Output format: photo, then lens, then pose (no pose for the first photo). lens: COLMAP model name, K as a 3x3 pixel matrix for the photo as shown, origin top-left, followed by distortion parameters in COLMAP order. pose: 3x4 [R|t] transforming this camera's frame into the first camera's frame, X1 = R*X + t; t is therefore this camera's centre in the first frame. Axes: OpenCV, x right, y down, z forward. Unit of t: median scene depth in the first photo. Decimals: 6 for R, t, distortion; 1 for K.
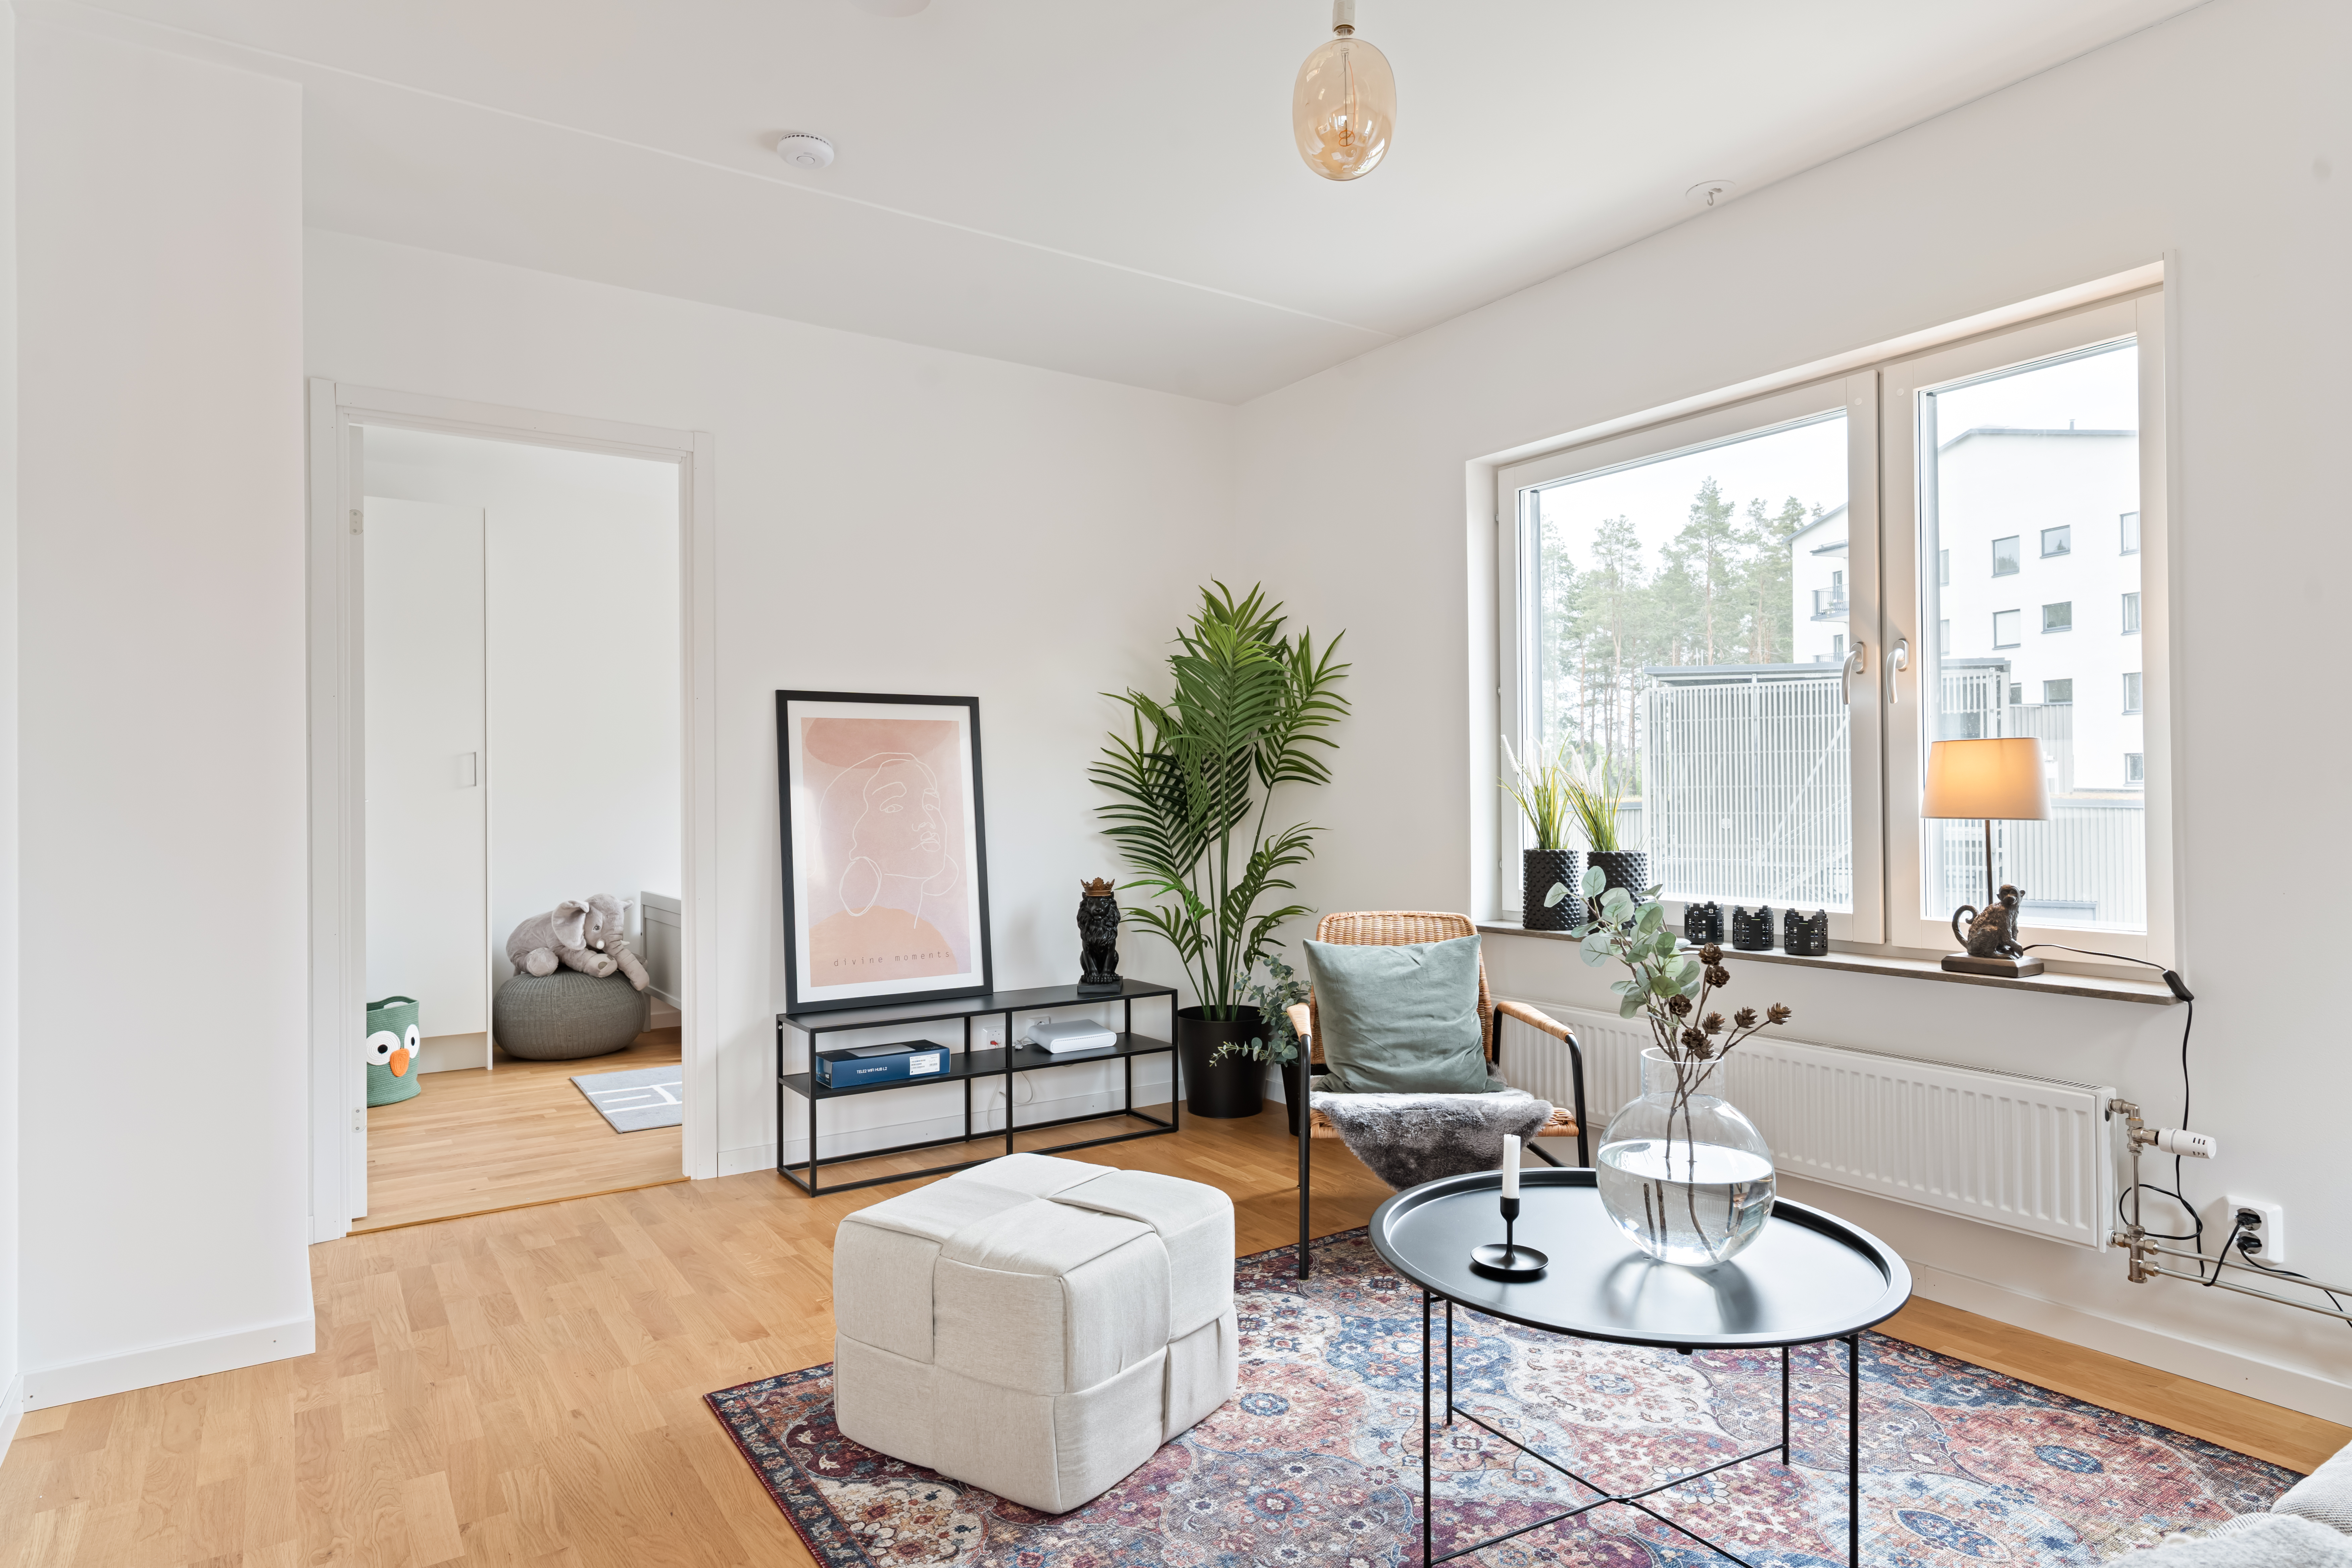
lens RADIAL K [[1315.2, 0, 1126.5], [0, 1315.2, 777.7], [0, 0, 1]] dist [-0.001748, 0.000464]
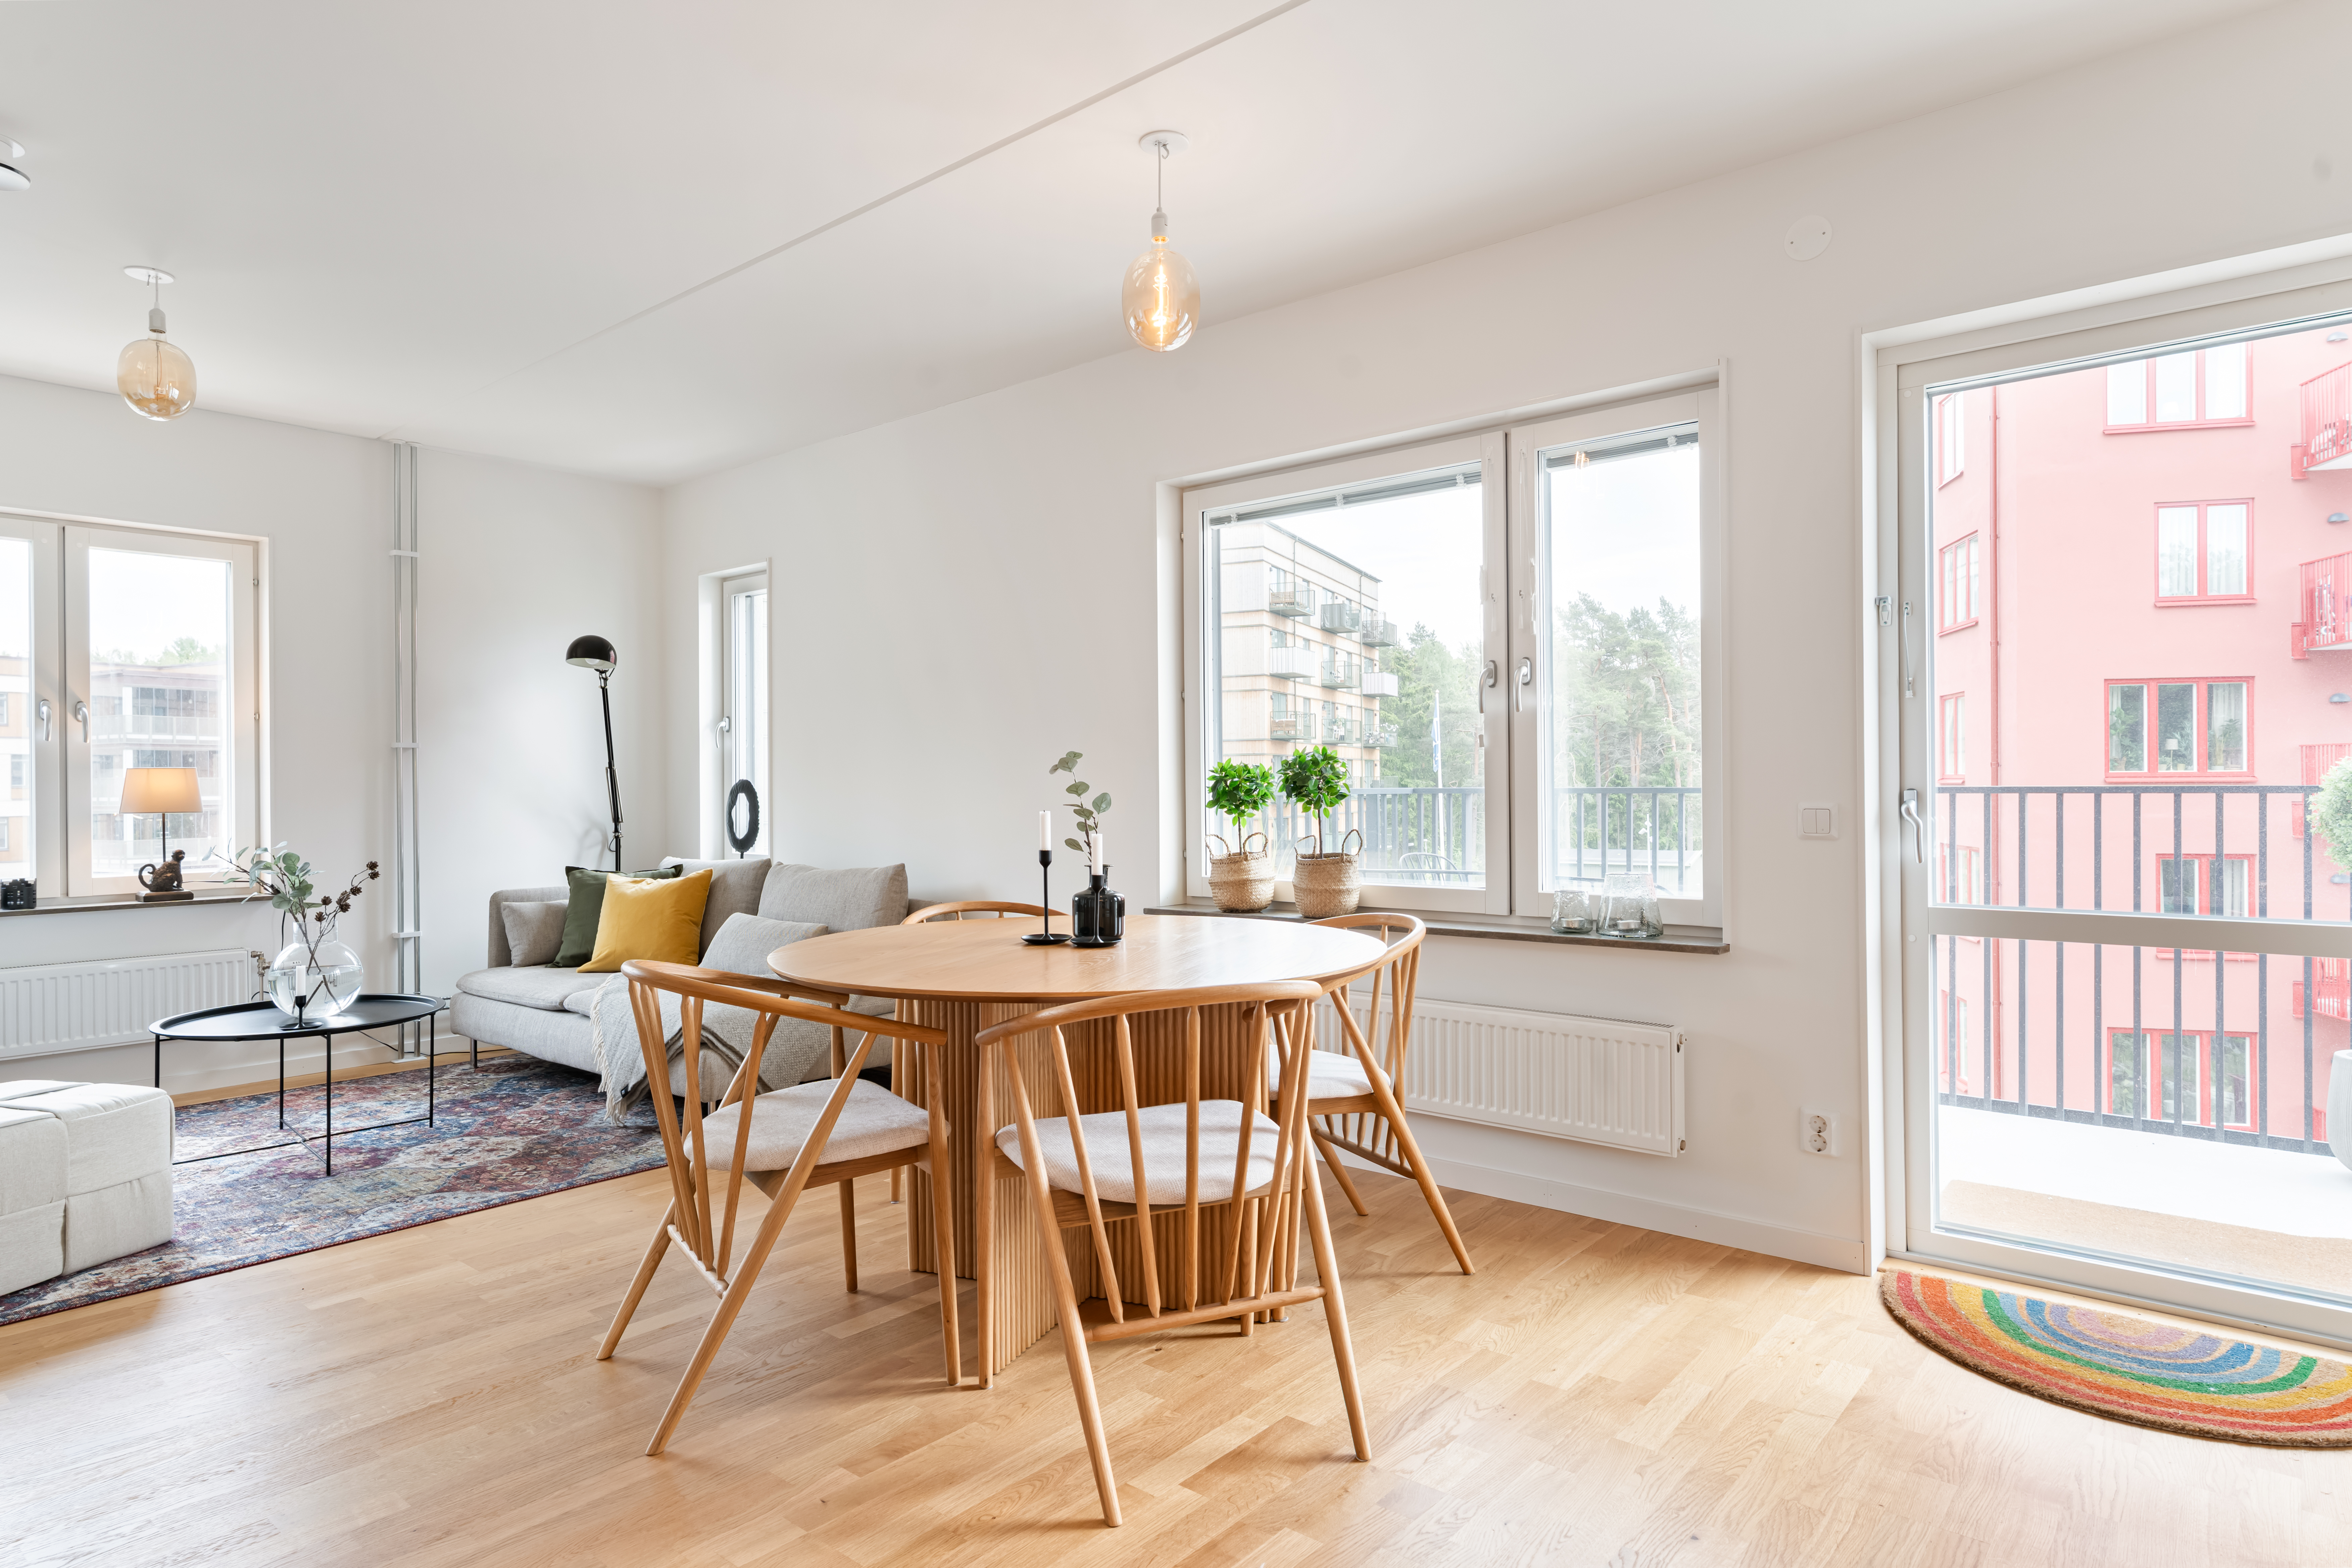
lens RADIAL K [[1315.2, 0, 1178.6], [0, 1315.2, 787.4], [0, 0, 1]] dist [-0.001748, 0.000464]
pose [[-0.280838, 0.009261, 0.959710, -1.244367], [-0.000843, 0.999951, -0.009896, 0.011377], [-0.959755, -0.003588, -0.280817, 0.167078]]
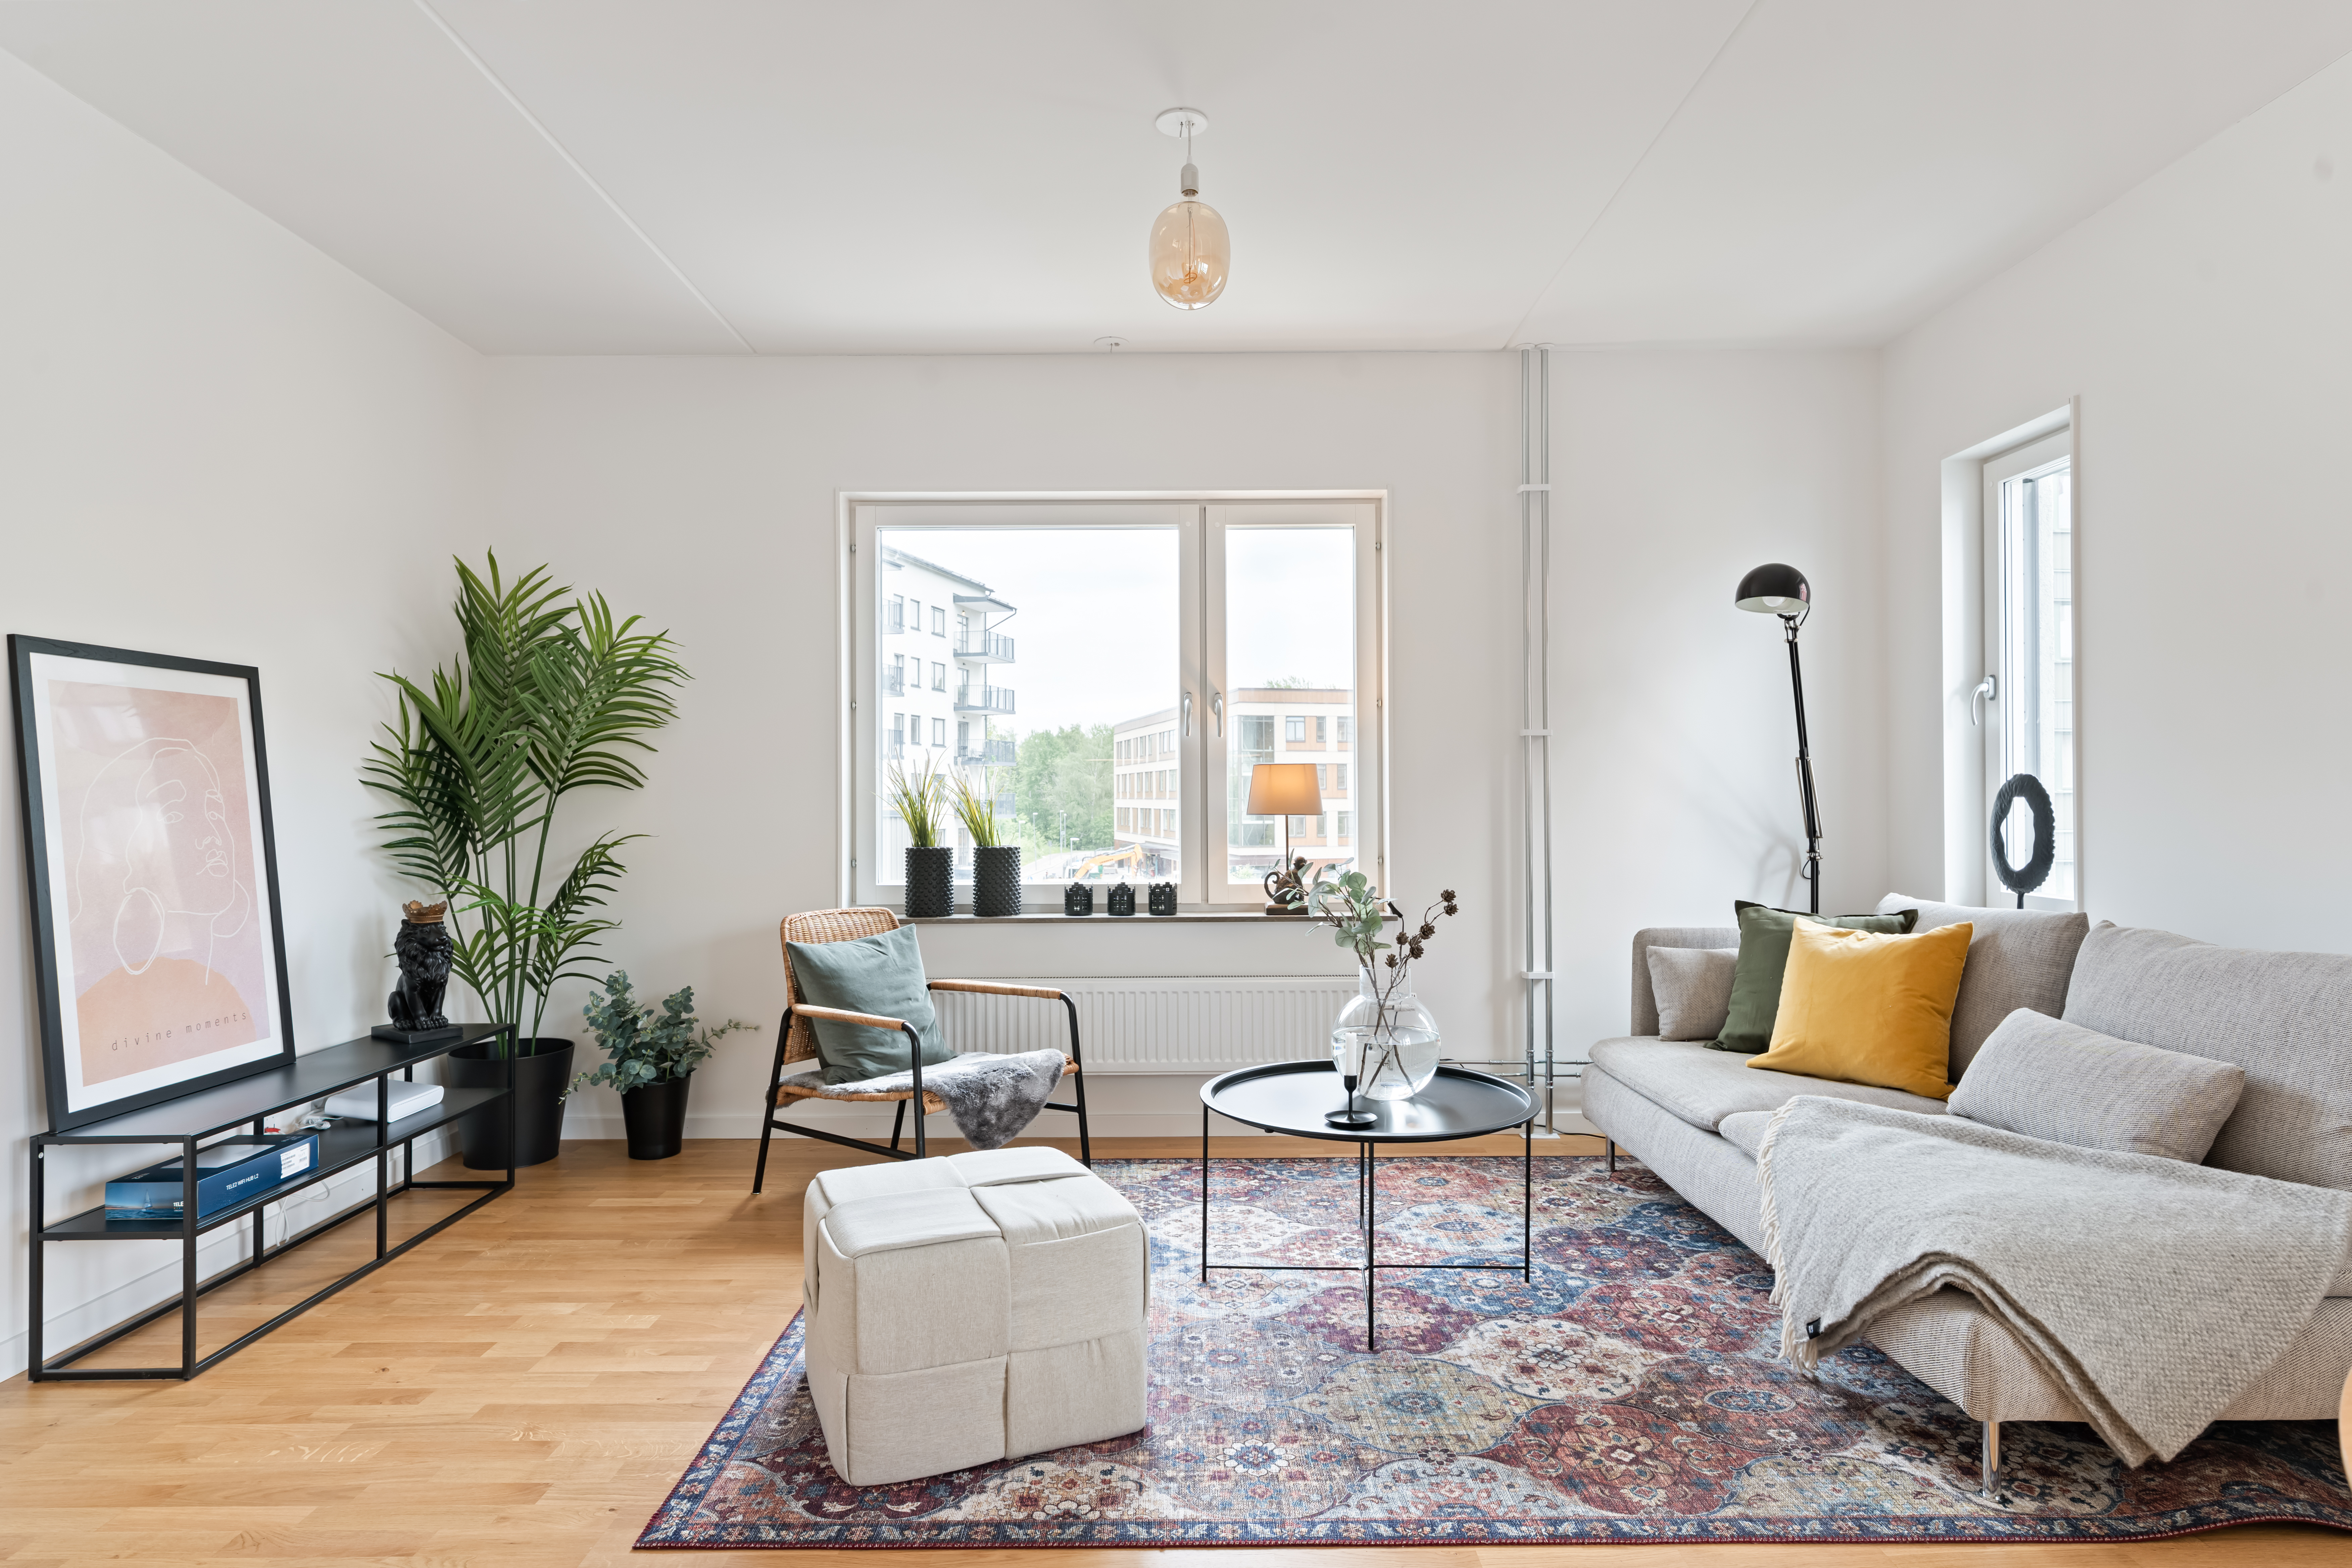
lens RADIAL K [[1315.2, 0, 1174.5], [0, 1315.2, 776.5], [0, 0, 1]] dist [-0.001748, 0.000464]
pose [[0.550319, 0.017910, 0.834762, -0.630459], [-0.010267, 0.999839, -0.014684, 0.008513], [-0.834891, -0.000490, 0.550415, 0.223133]]
